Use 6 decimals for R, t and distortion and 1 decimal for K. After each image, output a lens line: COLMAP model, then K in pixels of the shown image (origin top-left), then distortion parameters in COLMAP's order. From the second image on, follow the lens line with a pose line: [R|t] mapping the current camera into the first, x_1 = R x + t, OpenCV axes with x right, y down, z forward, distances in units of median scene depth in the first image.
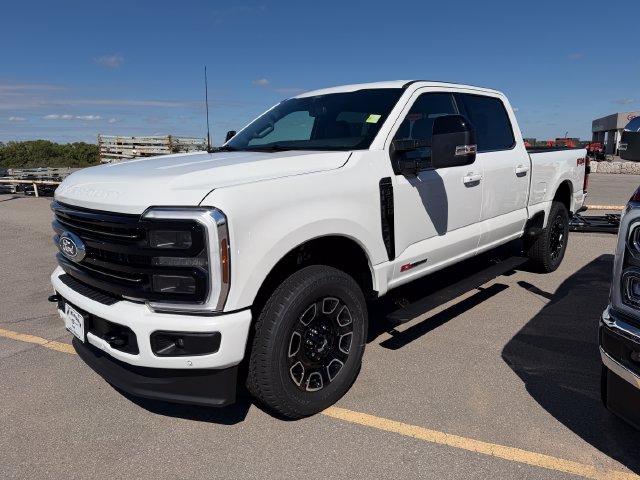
lens RADIAL K [[442.1, 0, 320.9], [0, 442.1, 241.9], [0, 0, 1]] dist [0.009976, -0.029088]
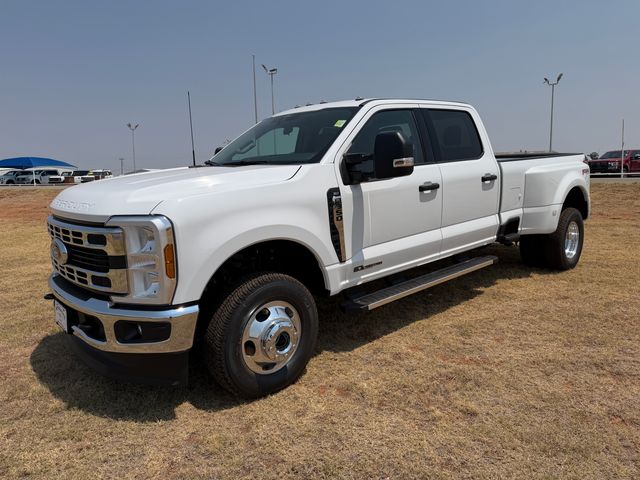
lens RADIAL K [[442.1, 0, 322.6], [0, 442.1, 240.8], [0, 0, 1]] dist [0.009976, -0.029088]
pose [[0.997883, -0.008418, -0.064493, 0.187088], [0.006846, 0.999675, -0.024552, 0.015012], [0.064678, 0.024059, 0.997616, -0.110362]]
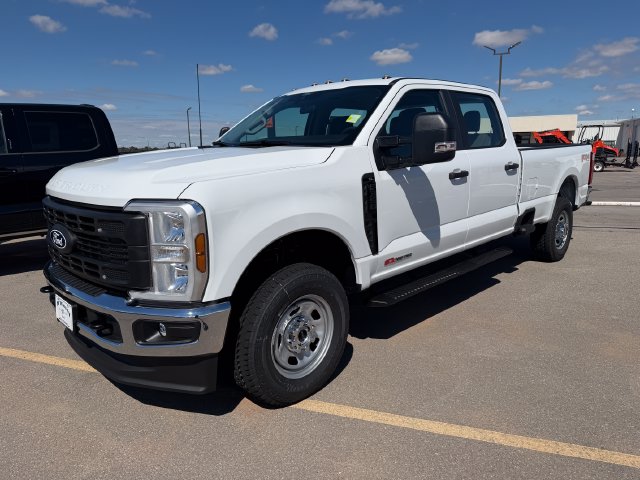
lens RADIAL K [[442.1, 0, 320.9], [0, 442.1, 240.1], [0, 0, 1]] dist [0.009976, -0.029088]
pose [[0.999893, 0.005271, -0.013665, 0.051186], [-0.005226, 0.999981, 0.003343, 0.006231], [0.013682, -0.003271, 0.999901, -0.022249]]
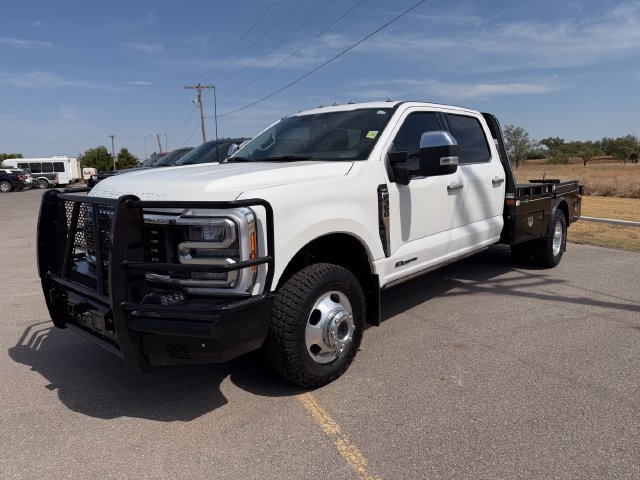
lens RADIAL K [[442.1, 0, 320.2], [0, 442.1, 246.4], [0, 0, 1]] dist [0.009976, -0.029088]
pose [[0.999083, -0.005730, 0.042431, -0.064316], [0.006854, 0.999628, -0.026392, 0.045164], [-0.042264, 0.026659, 0.998751, -0.140730]]
